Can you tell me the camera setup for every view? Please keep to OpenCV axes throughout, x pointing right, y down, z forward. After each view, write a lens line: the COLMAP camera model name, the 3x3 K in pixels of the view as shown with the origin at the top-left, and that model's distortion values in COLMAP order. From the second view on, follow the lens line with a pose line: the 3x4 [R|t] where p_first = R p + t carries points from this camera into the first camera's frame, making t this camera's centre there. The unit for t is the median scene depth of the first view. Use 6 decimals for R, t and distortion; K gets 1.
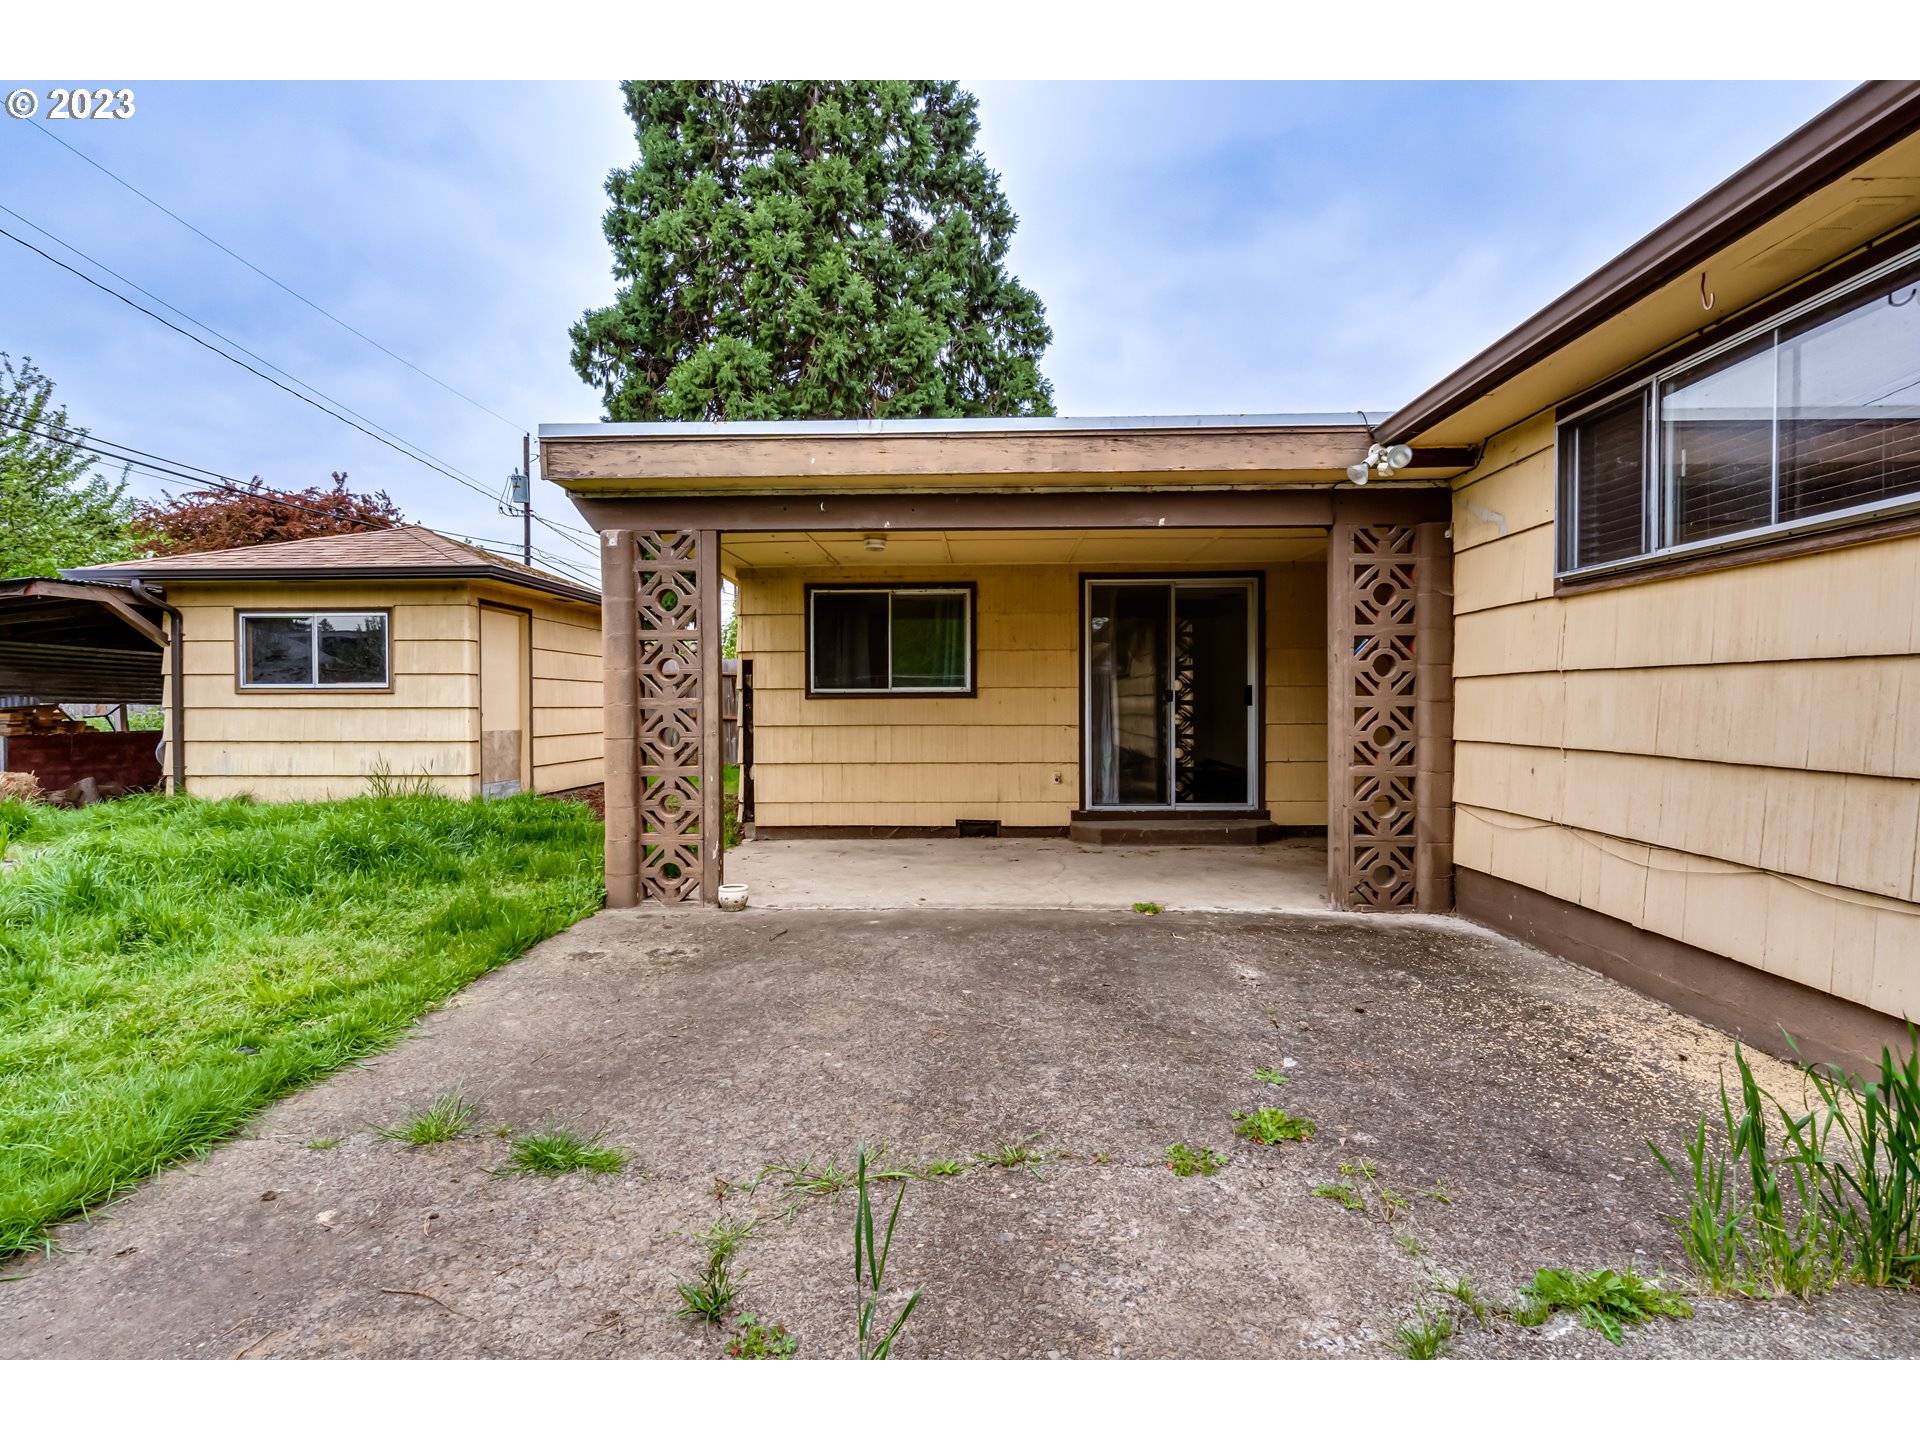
lens RADIAL K [[880.5, 0, 960.0], [0, 880.5, 703.8], [0, 0, 1]] dist [-0.004638, 0.000196]
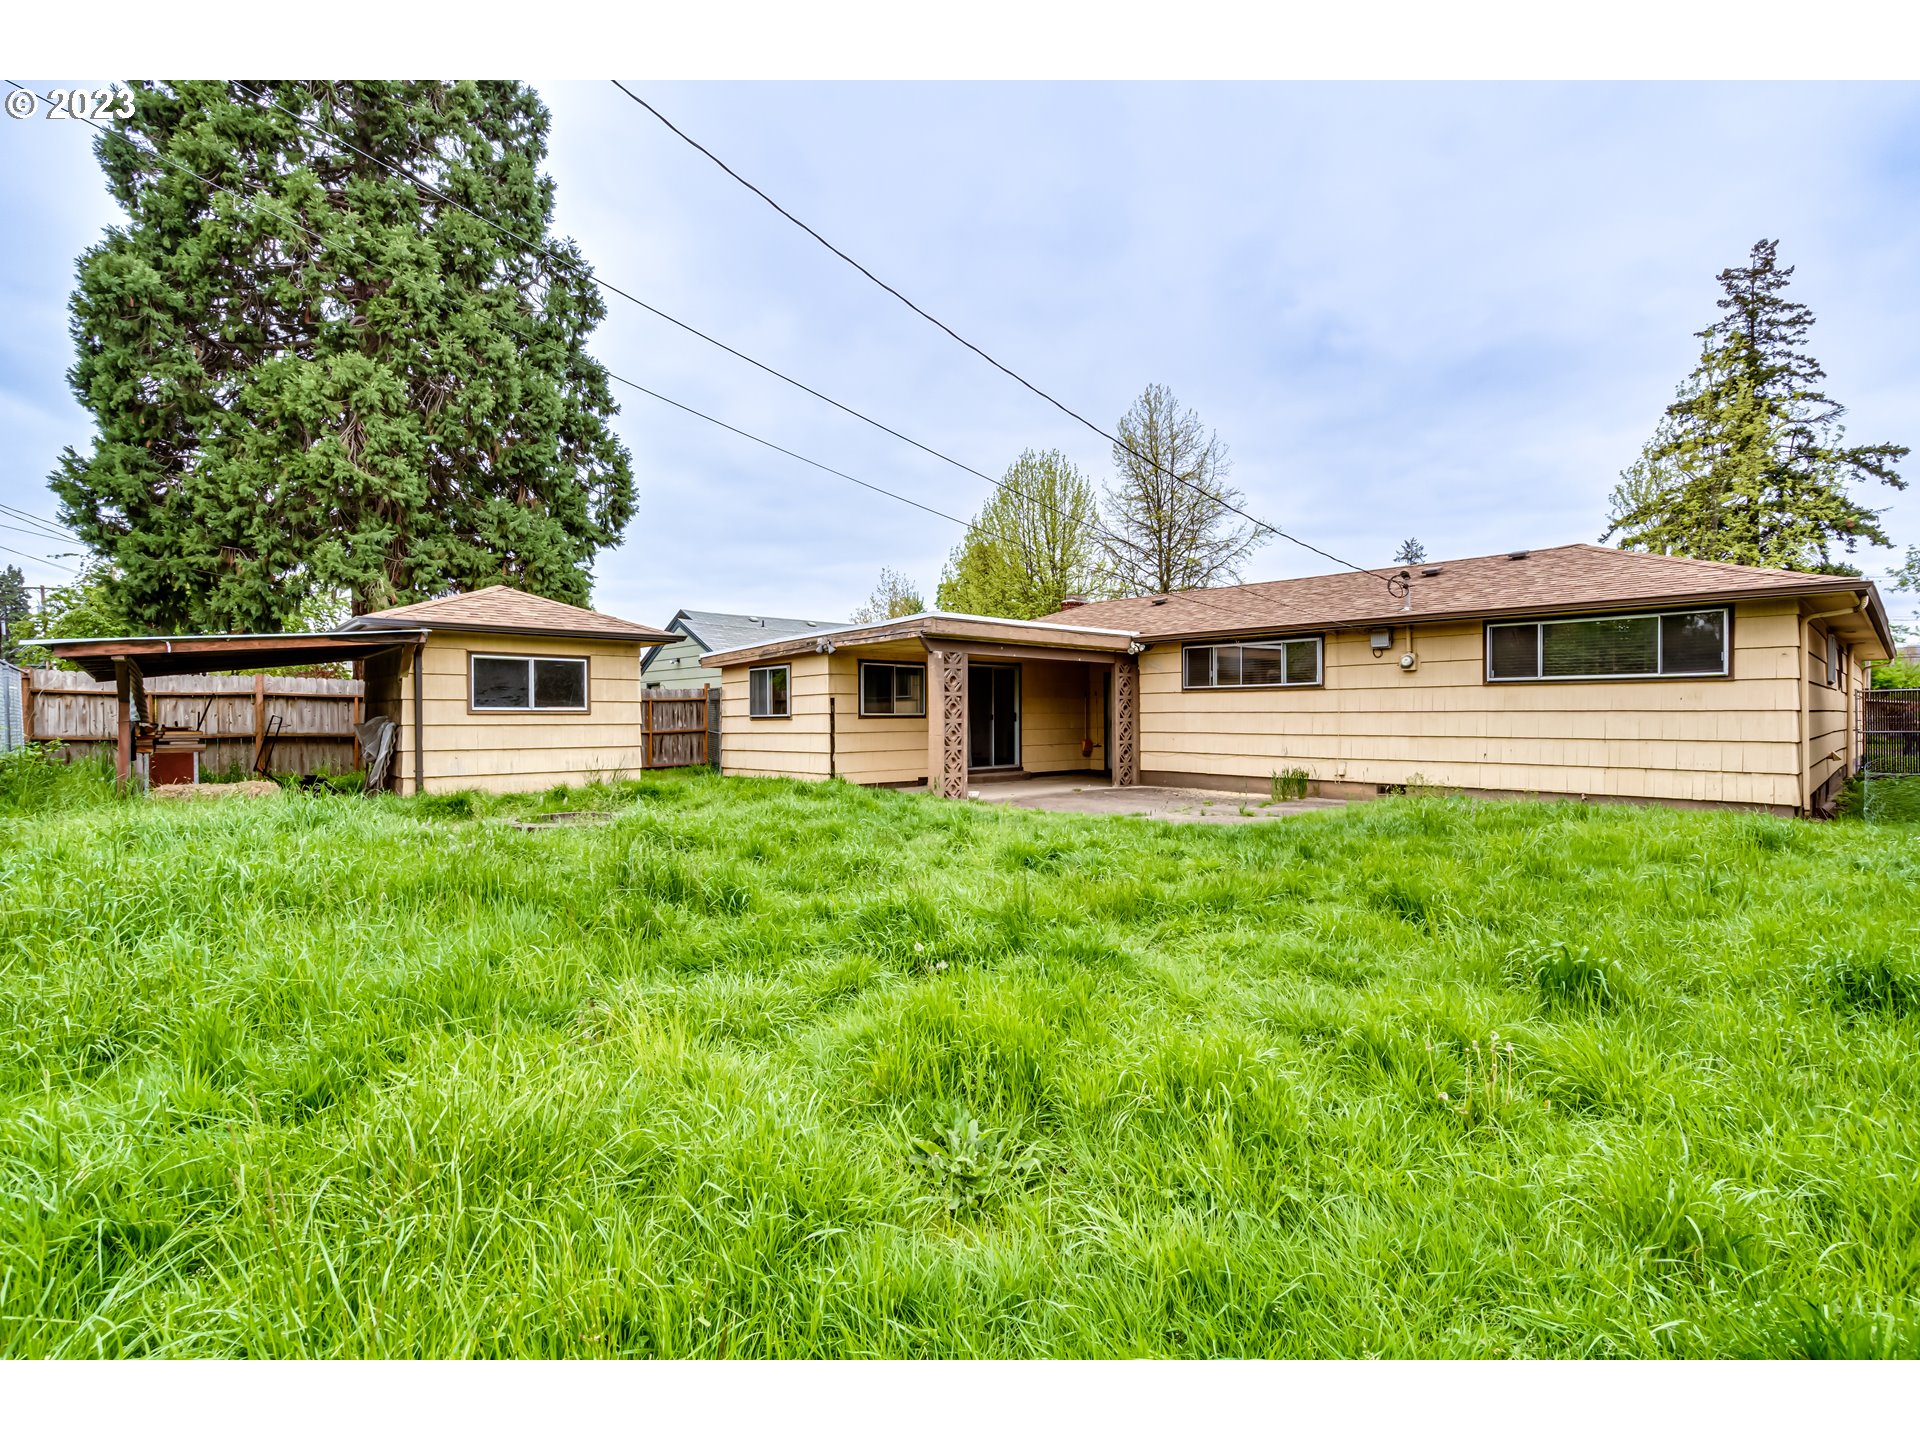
lens RADIAL K [[880.5, 0, 960.0], [0, 880.5, 703.8], [0, 0, 1]] dist [-0.004638, 0.000196]
pose [[0.710797, 0.012643, 0.703283, -1.368785], [0.001482, 0.999809, -0.019472, 0.000019], [-0.703395, 0.014883, 0.710643, -0.527384]]
